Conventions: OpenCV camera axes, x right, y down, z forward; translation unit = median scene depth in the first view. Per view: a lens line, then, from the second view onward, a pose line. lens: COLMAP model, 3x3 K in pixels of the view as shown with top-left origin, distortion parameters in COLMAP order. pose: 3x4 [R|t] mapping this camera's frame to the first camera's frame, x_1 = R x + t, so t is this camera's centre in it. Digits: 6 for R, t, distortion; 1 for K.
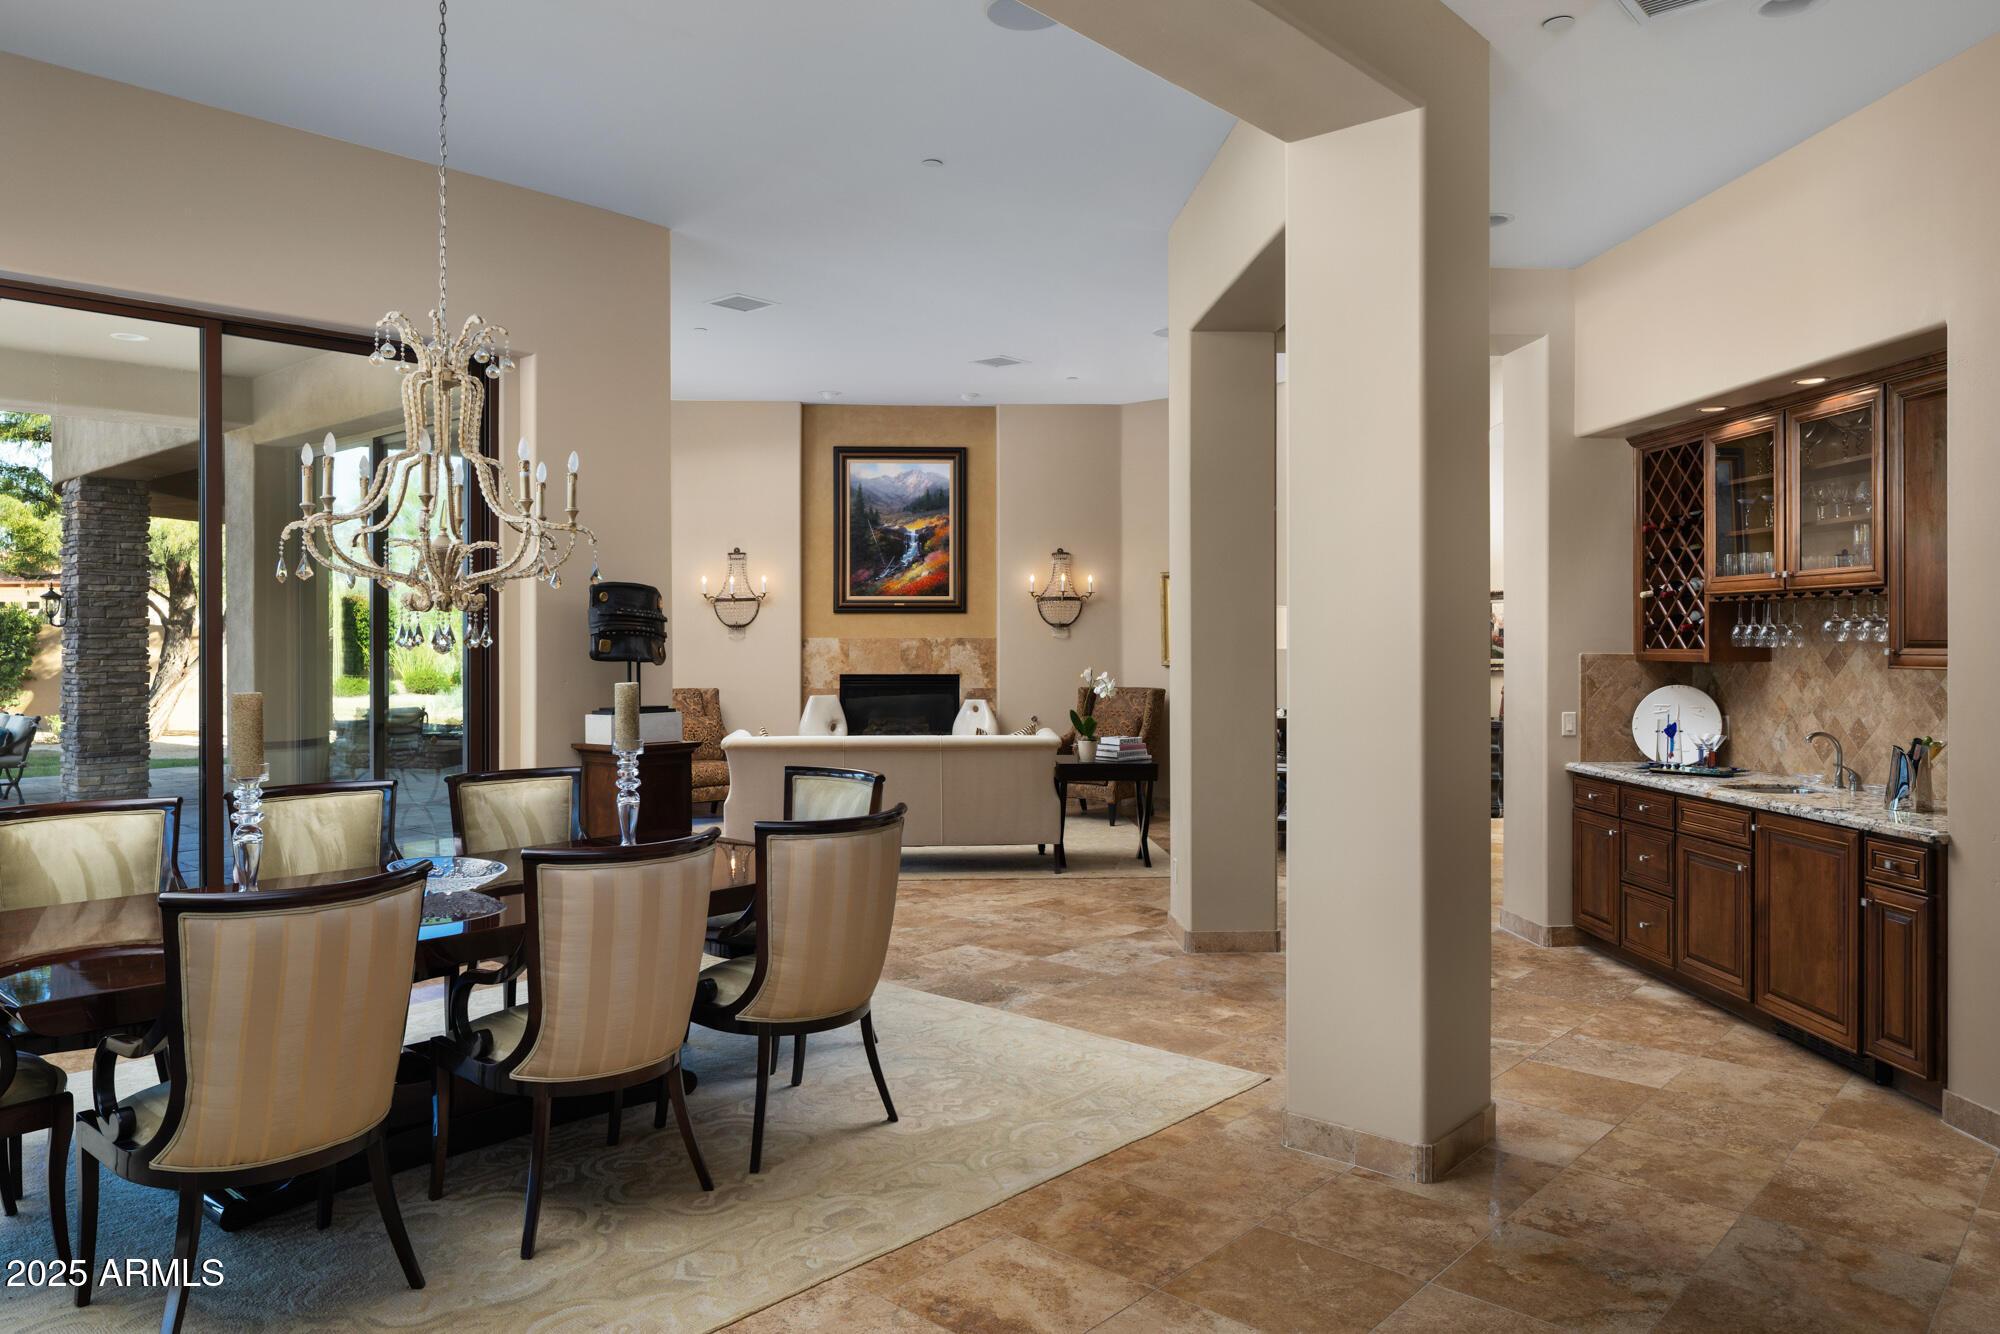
lens RADIAL K [[1370.1, 0, 999.0], [0, 1370.1, 570.7], [0, 0, 1]] dist [-0.002106, 0.000681]
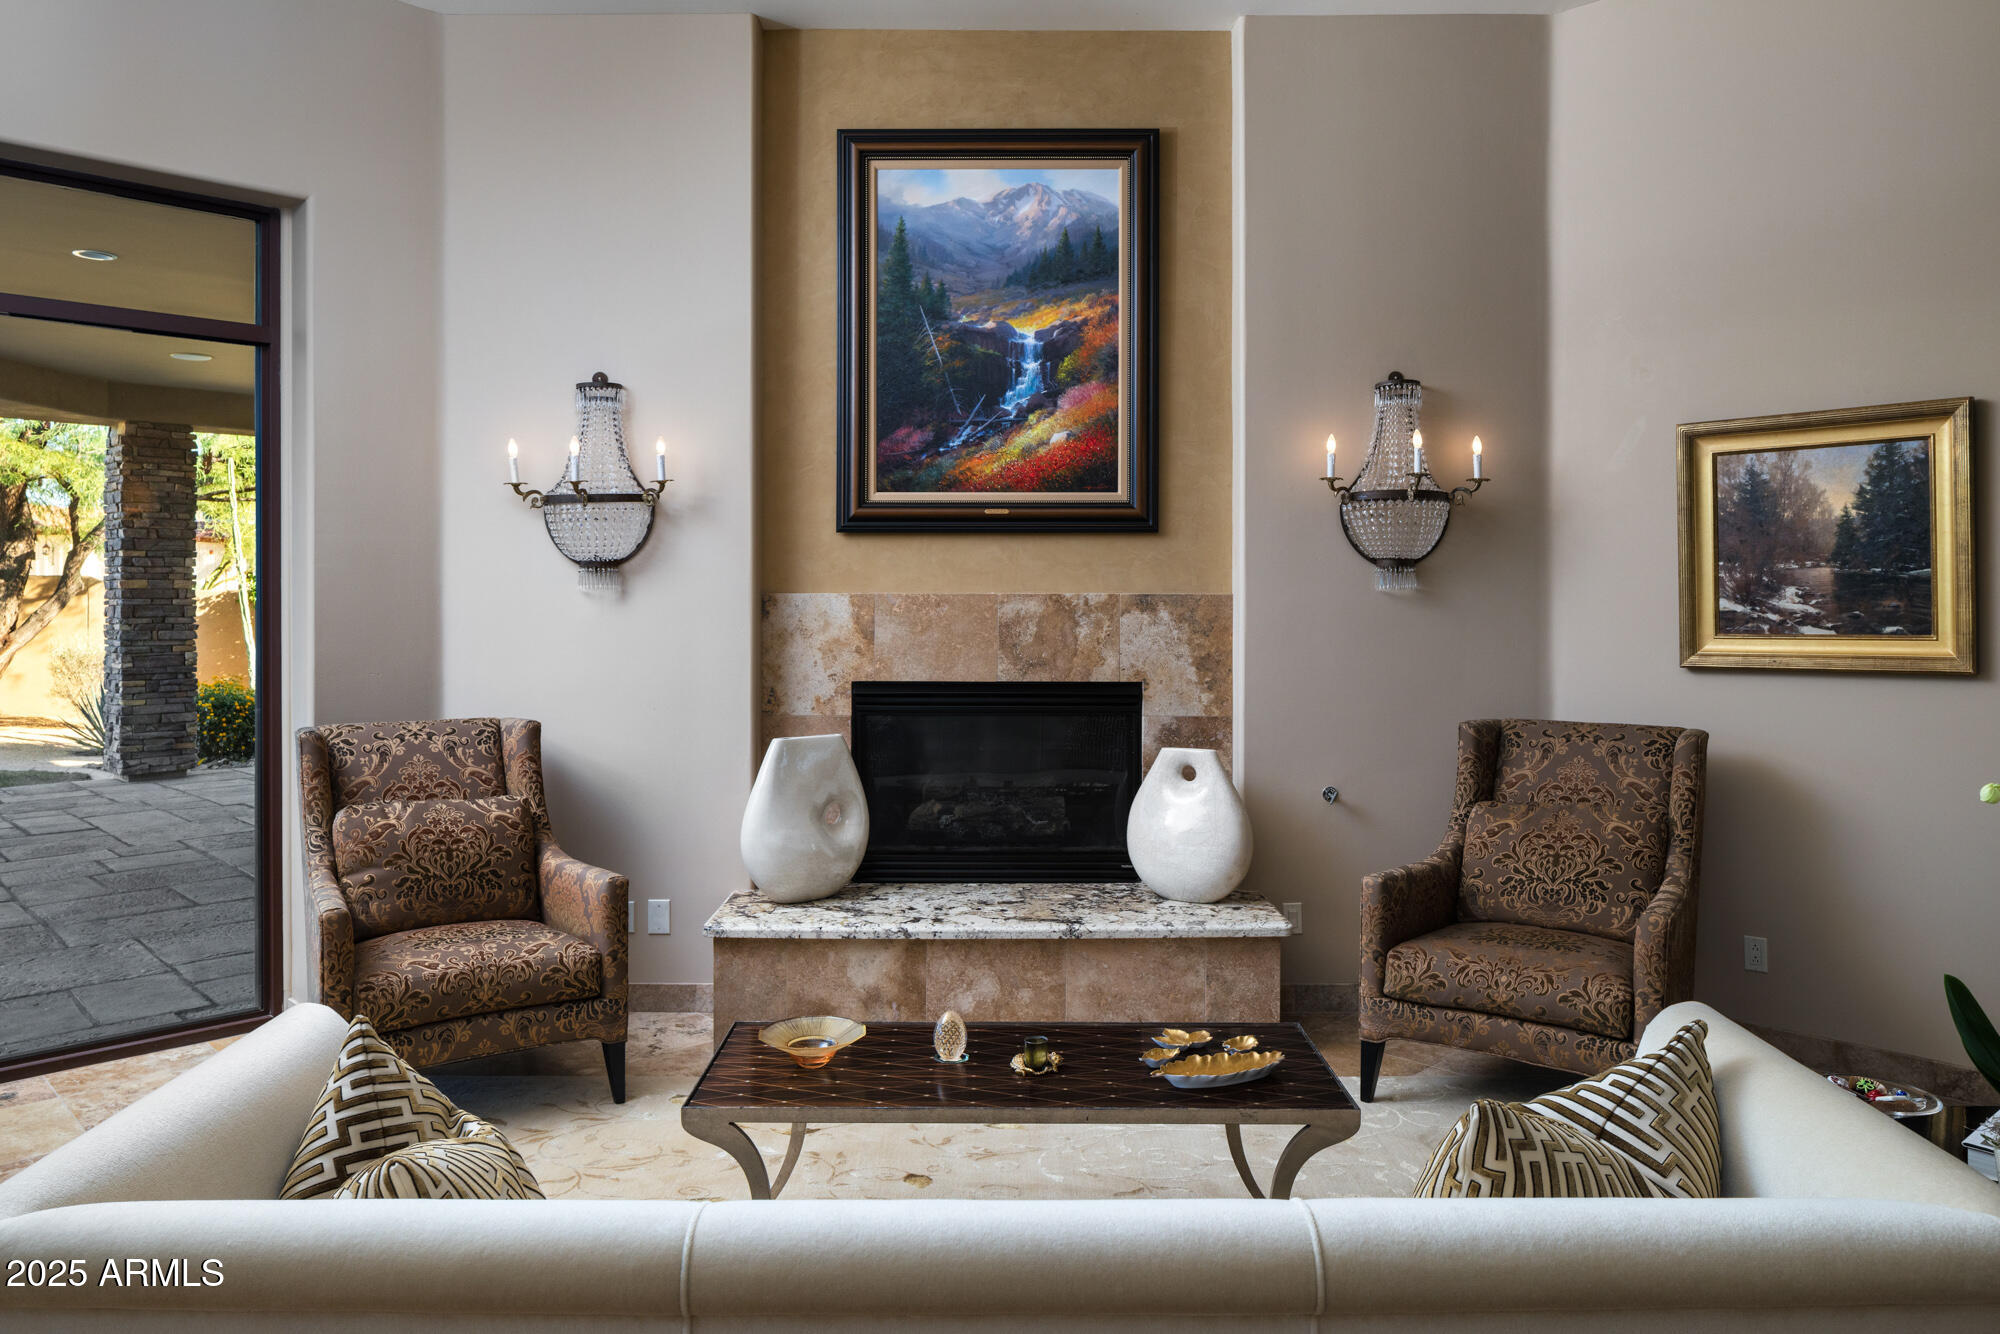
lens RADIAL K [[1370.1, 0, 999.0], [0, 1370.1, 570.7], [0, 0, 1]] dist [-0.002106, 0.000681]
pose [[0.997005, 0.004094, -0.077223, -0.040122], [0.000351, 0.998348, 0.057461, 0.018961], [0.077331, -0.057316, 0.995357, 0.590660]]
